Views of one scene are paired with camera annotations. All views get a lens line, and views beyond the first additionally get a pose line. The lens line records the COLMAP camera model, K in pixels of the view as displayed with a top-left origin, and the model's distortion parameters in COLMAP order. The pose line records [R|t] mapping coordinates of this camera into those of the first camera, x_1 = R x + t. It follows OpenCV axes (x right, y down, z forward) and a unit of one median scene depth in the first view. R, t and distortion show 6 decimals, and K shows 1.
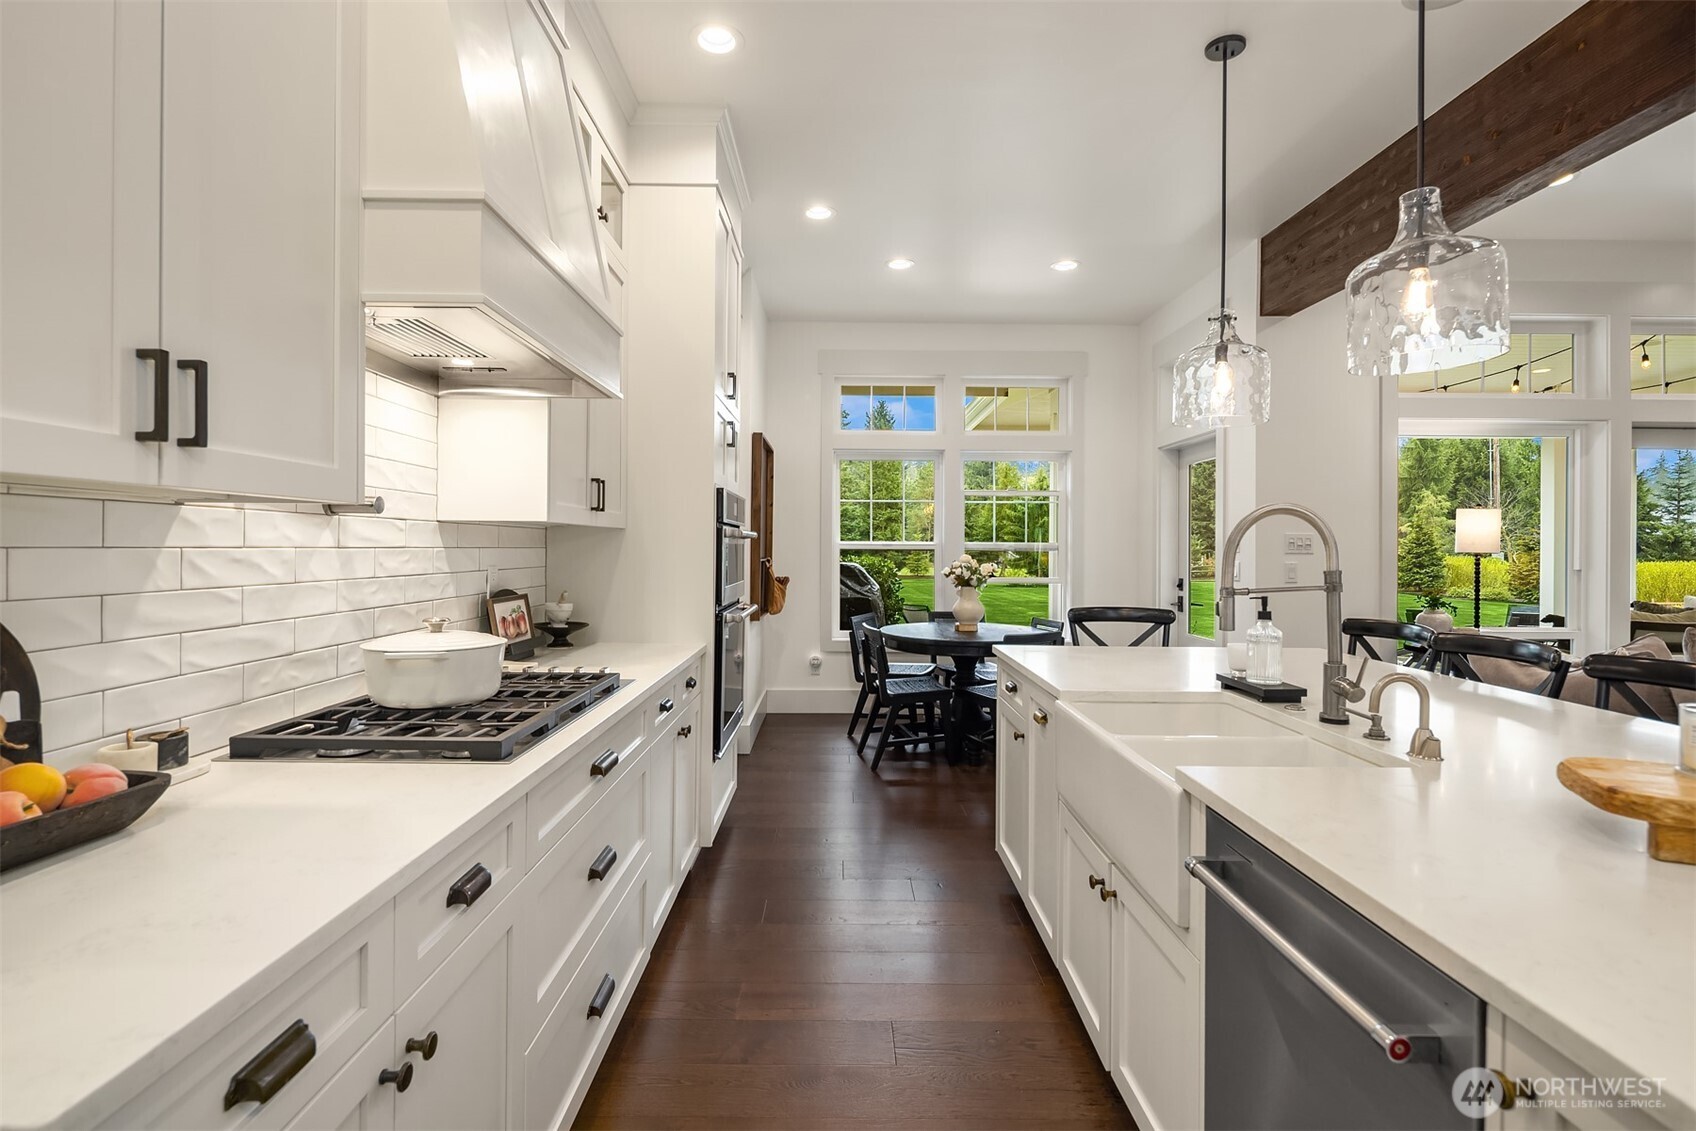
lens RADIAL K [[820.0, 0, 849.8], [0, 820.0, 533.4], [0, 0, 1]] dist [-0.000262, -0.000274]
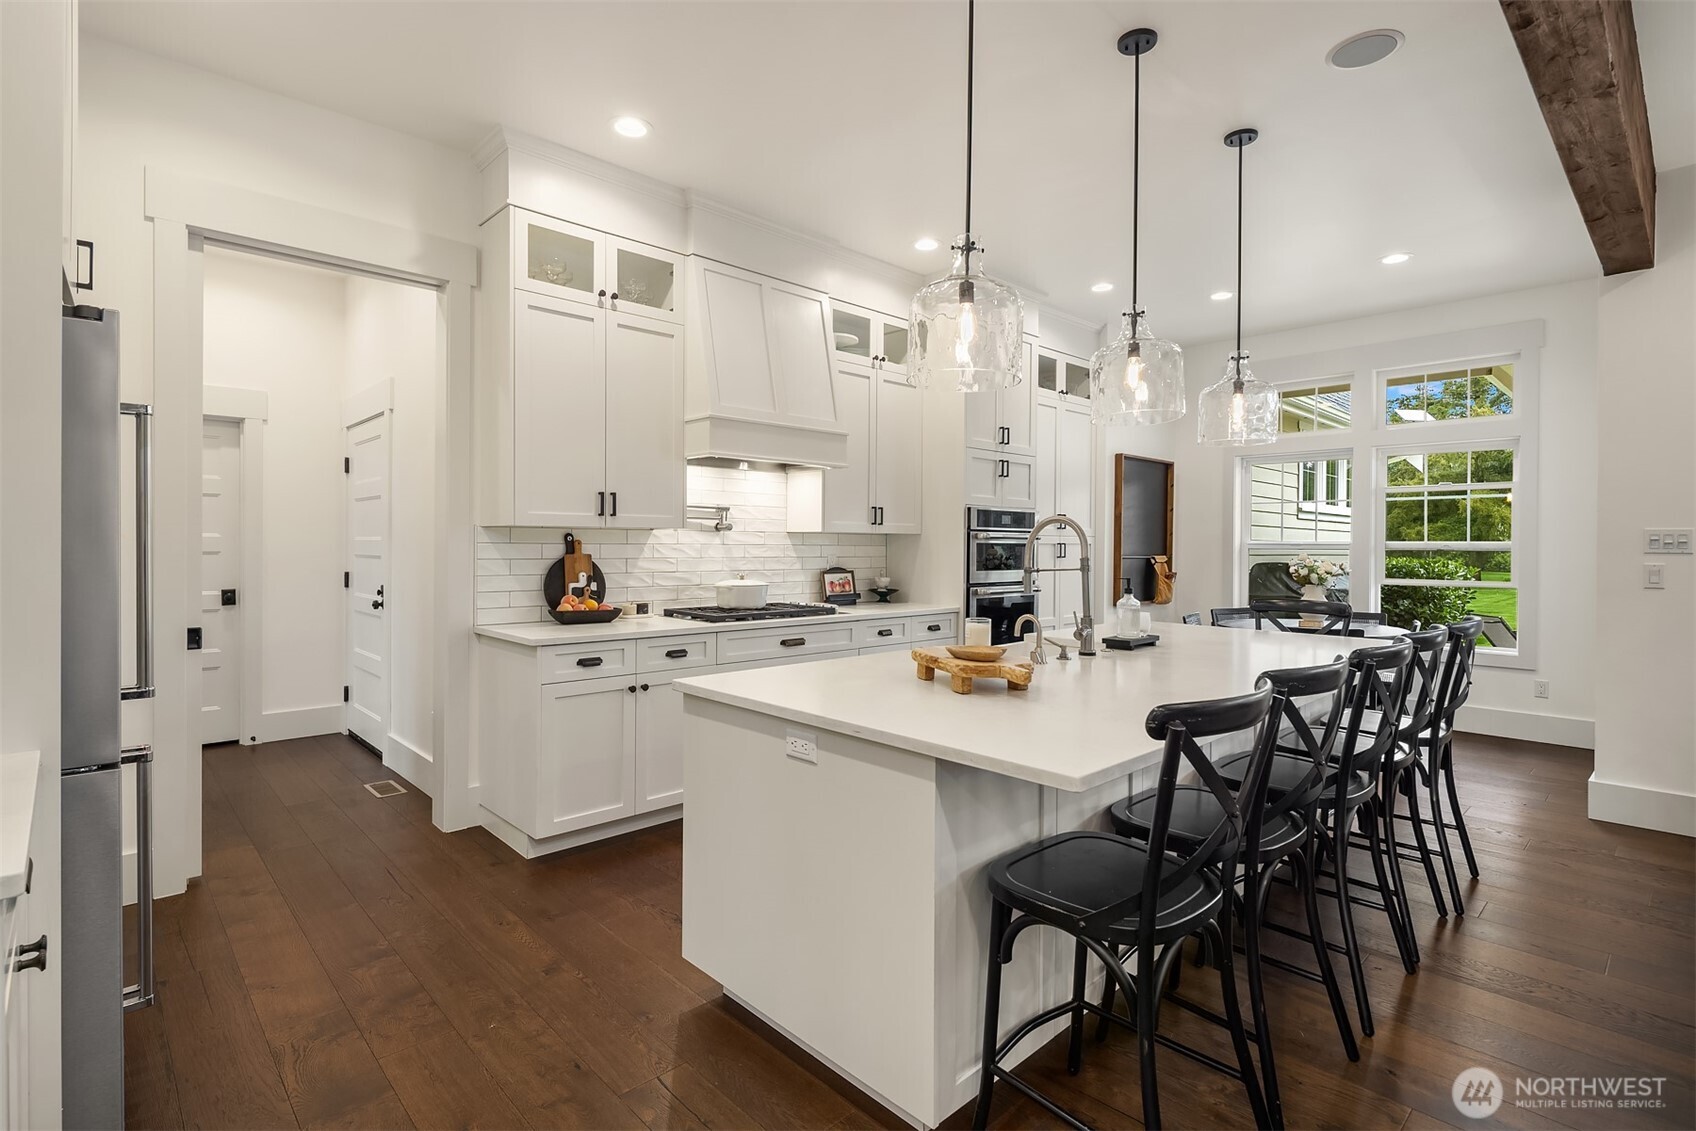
lens RADIAL K [[826.4, 0, 847.8], [0, 826.4, 547.3], [0, 0, 1]] dist [0.001973, 0.000156]
pose [[0.686091, 0.000456, -0.727515, 1.445786], [0.010150, 0.999896, 0.010199, 0.004175], [0.727445, -0.014382, 0.686016, -0.427693]]
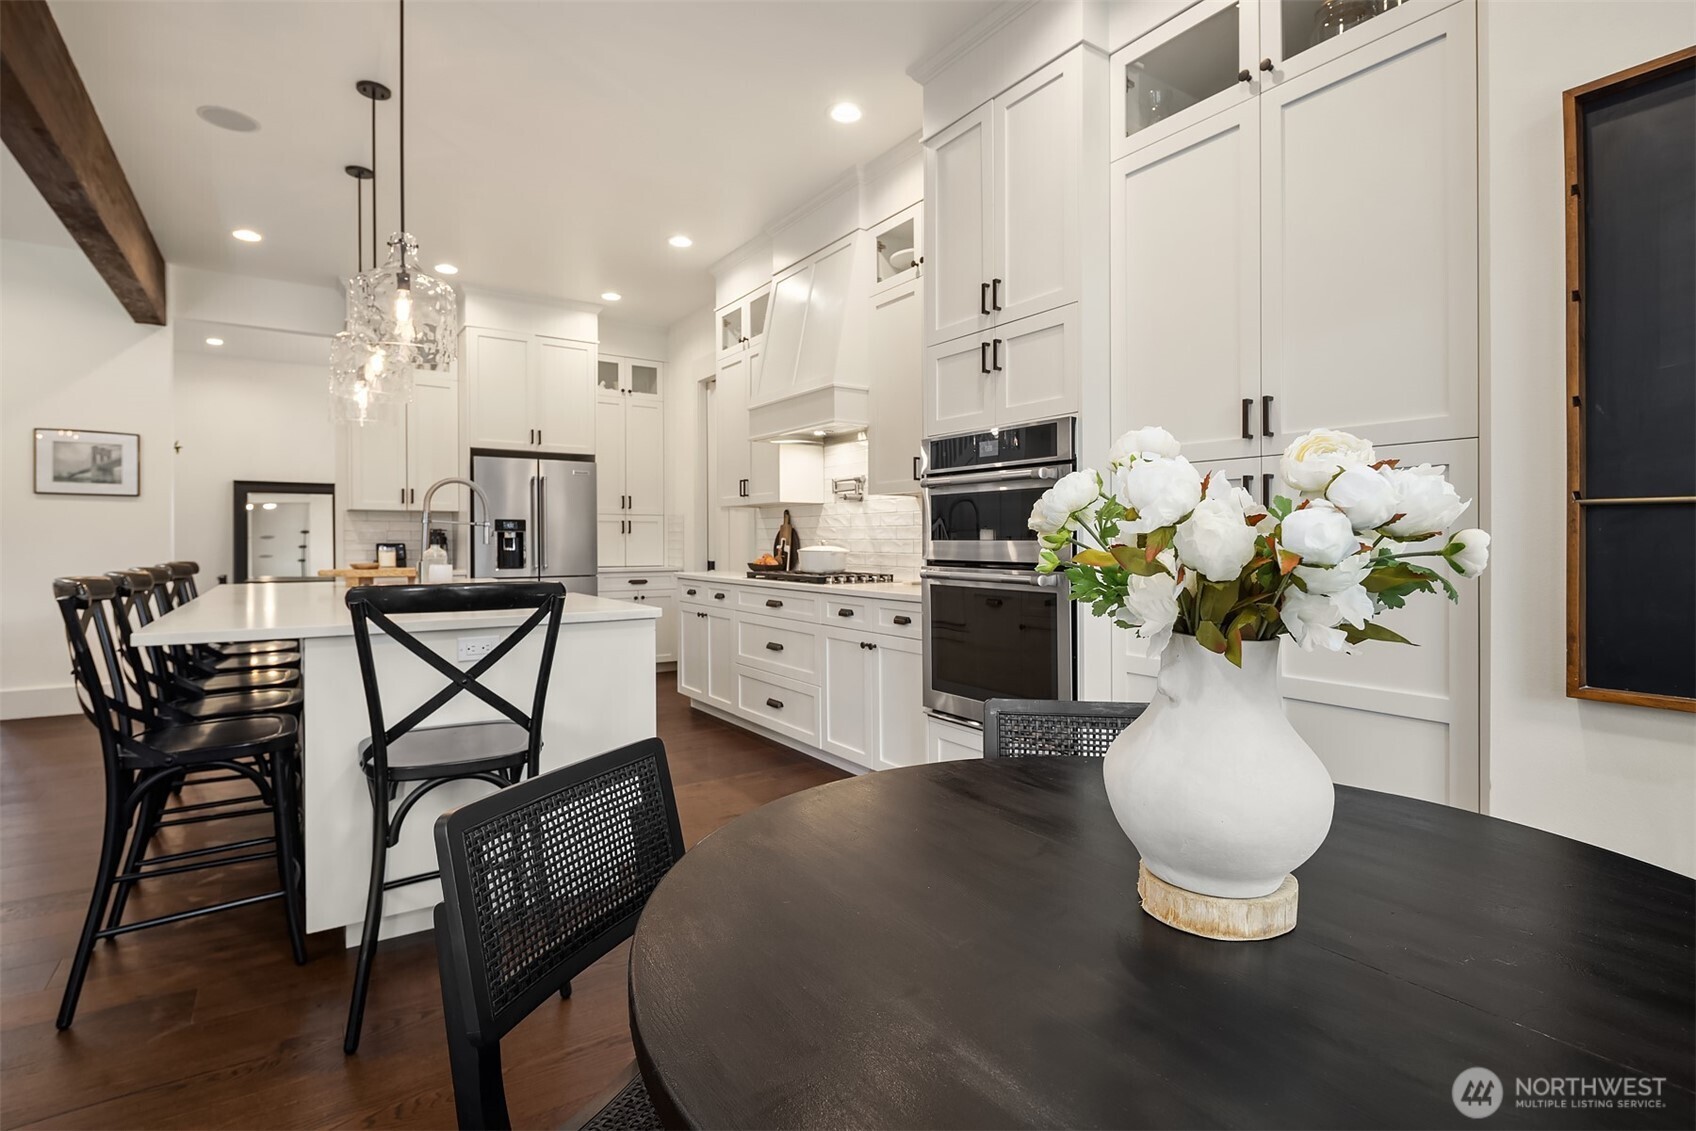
lens RADIAL K [[826.4, 0, 847.8], [0, 826.4, 547.3], [0, 0, 1]] dist [0.001973, 0.000156]
pose [[-0.834439, -0.002607, -0.551094, 0.831454], [0.004435, 0.999925, -0.011445, 0.150488], [0.551082, -0.011994, -0.834365, 3.131886]]
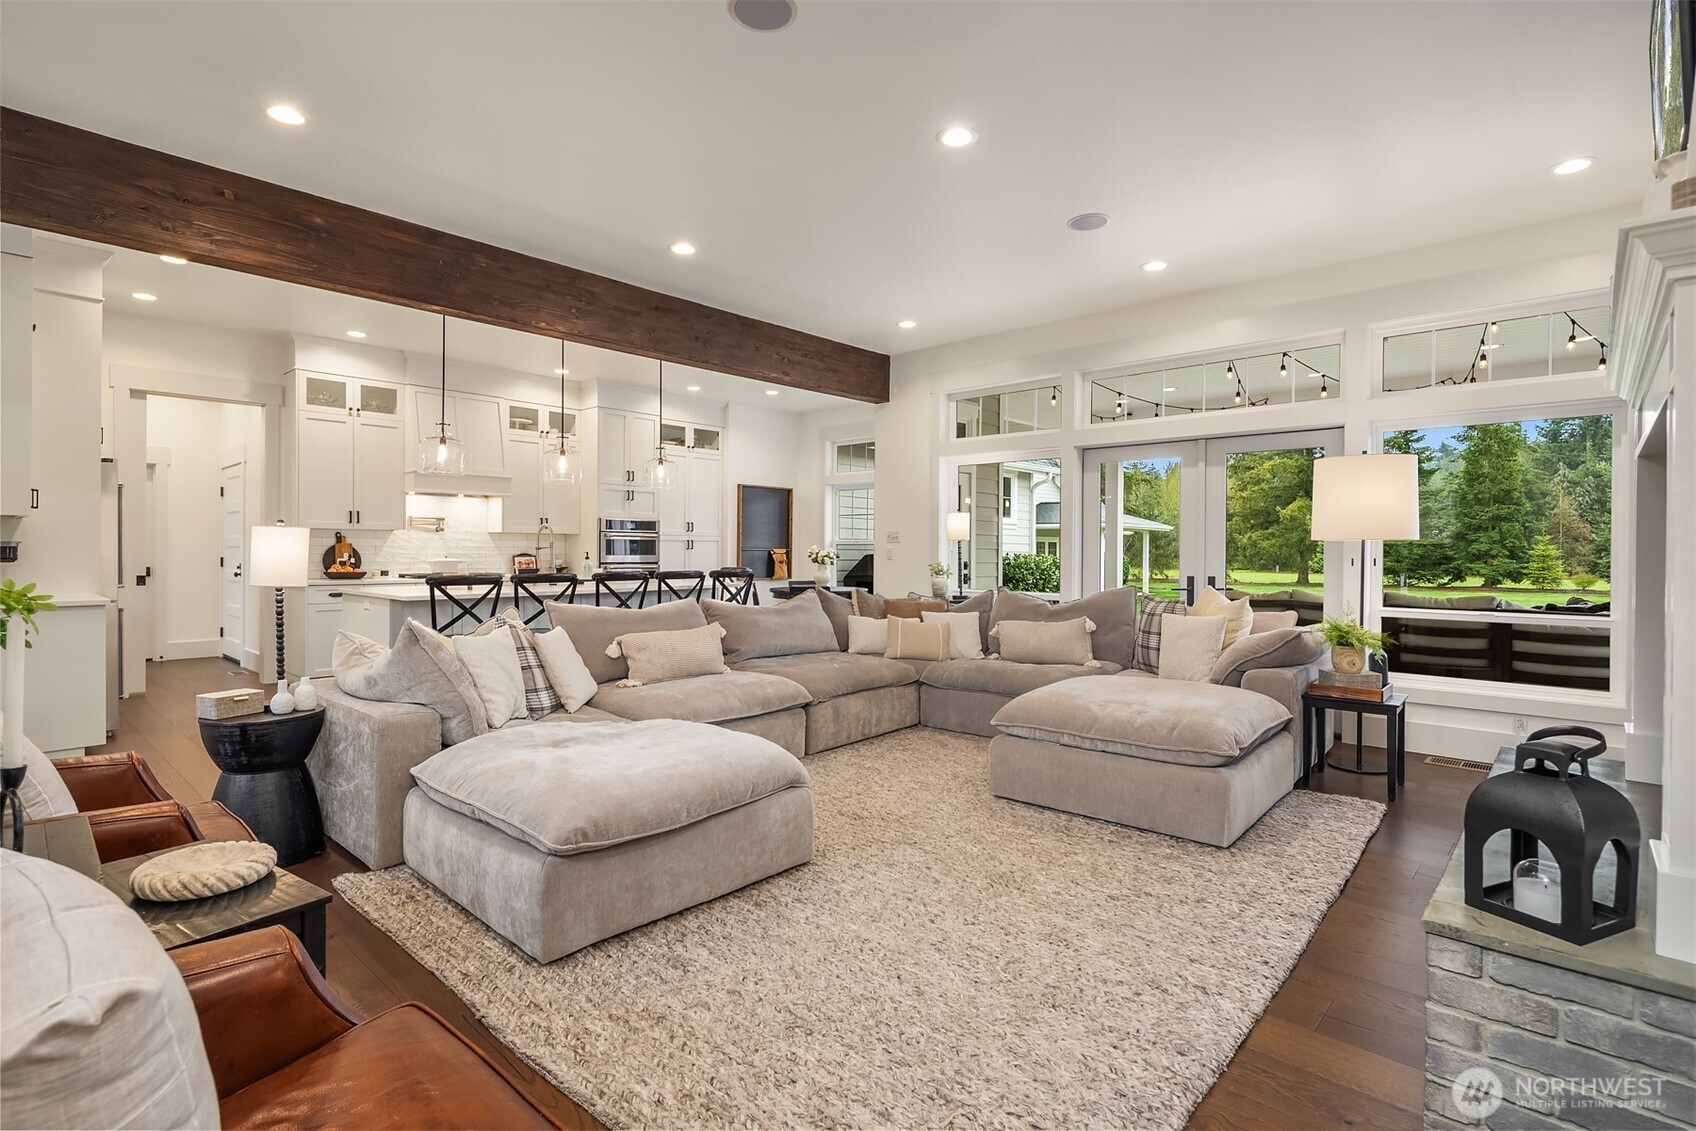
lens RADIAL K [[825.5, 0, 854.8], [0, 825.5, 555.0], [0, 0, 1]] dist [0.000539, -0.000287]
pose [[0.739173, -0.001837, -0.673513, 4.000313], [0.011817, 0.999878, 0.010242, 0.083079], [0.673412, -0.015530, 0.739104, -0.771946]]
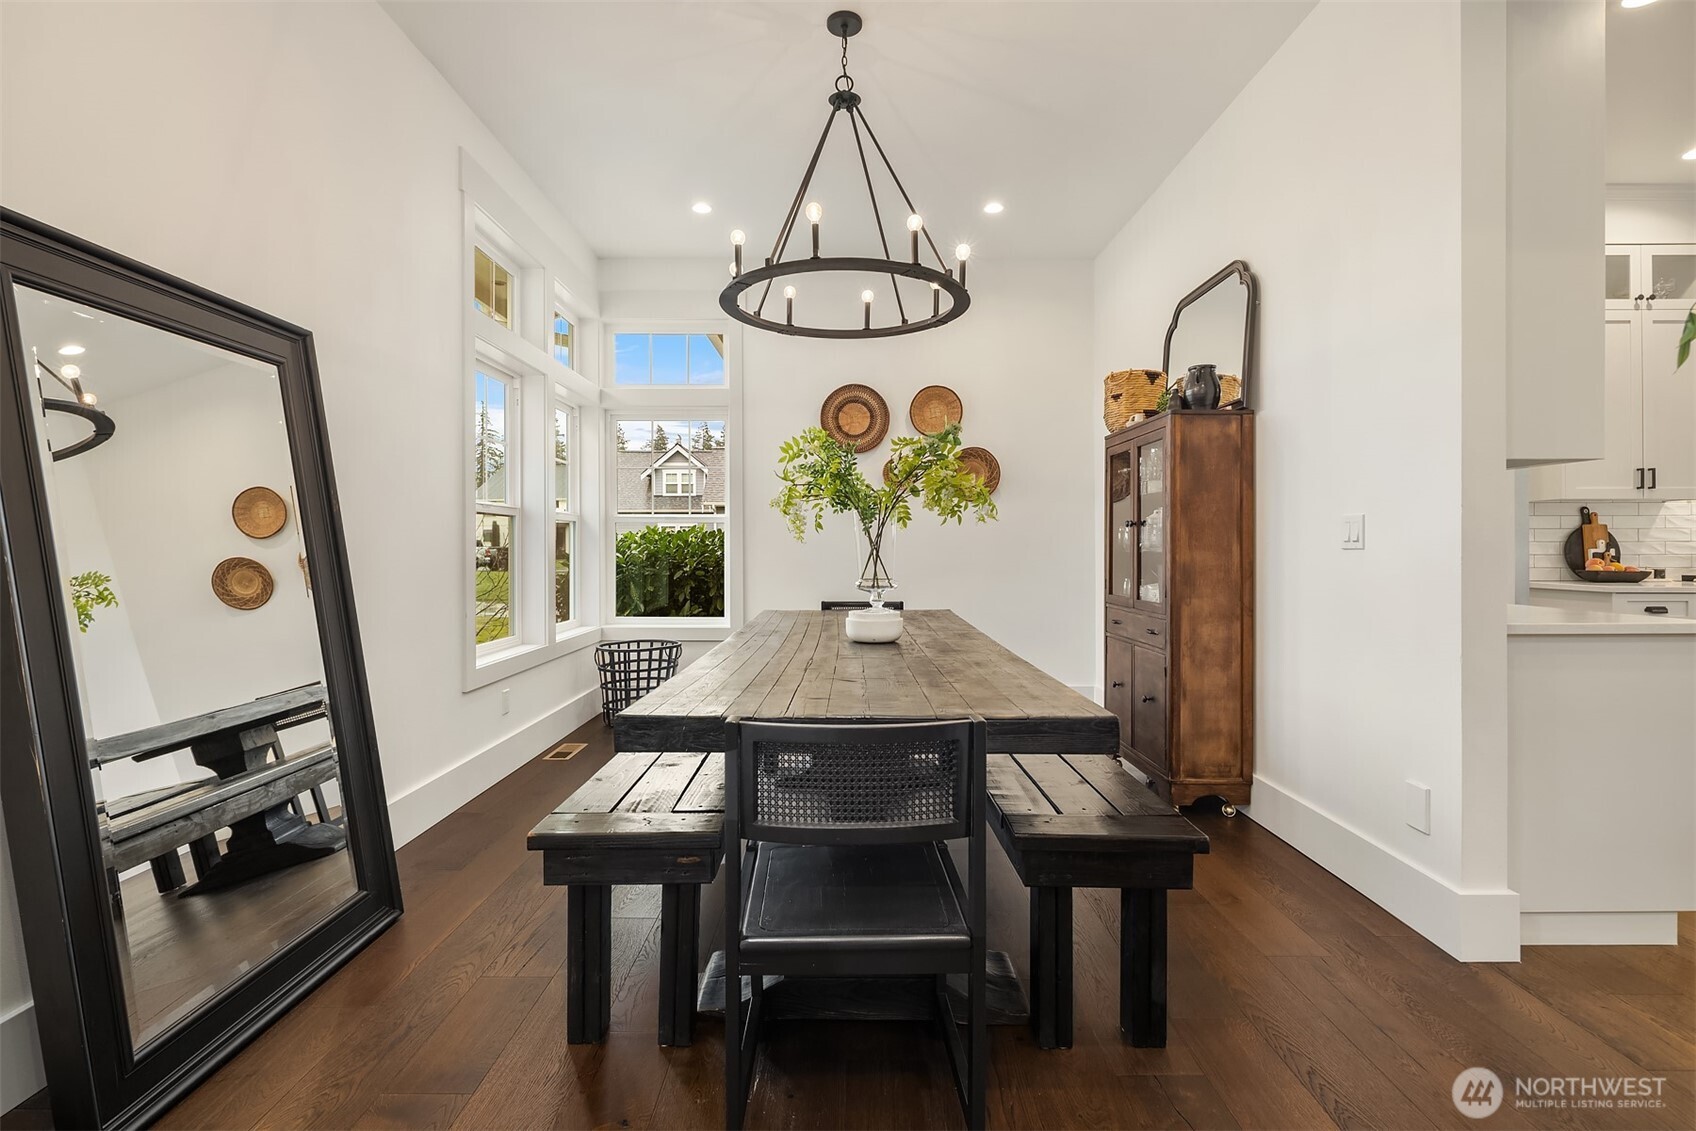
lens RADIAL K [[826.4, 0, 847.8], [0, 826.4, 547.3], [0, 0, 1]] dist [0.001973, 0.000156]
pose [[-0.001519, -0.007457, -0.999971, 1.915929], [0.017163, 0.999825, -0.007482, 0.086844], [0.999852, -0.017174, -0.001391, -1.733930]]
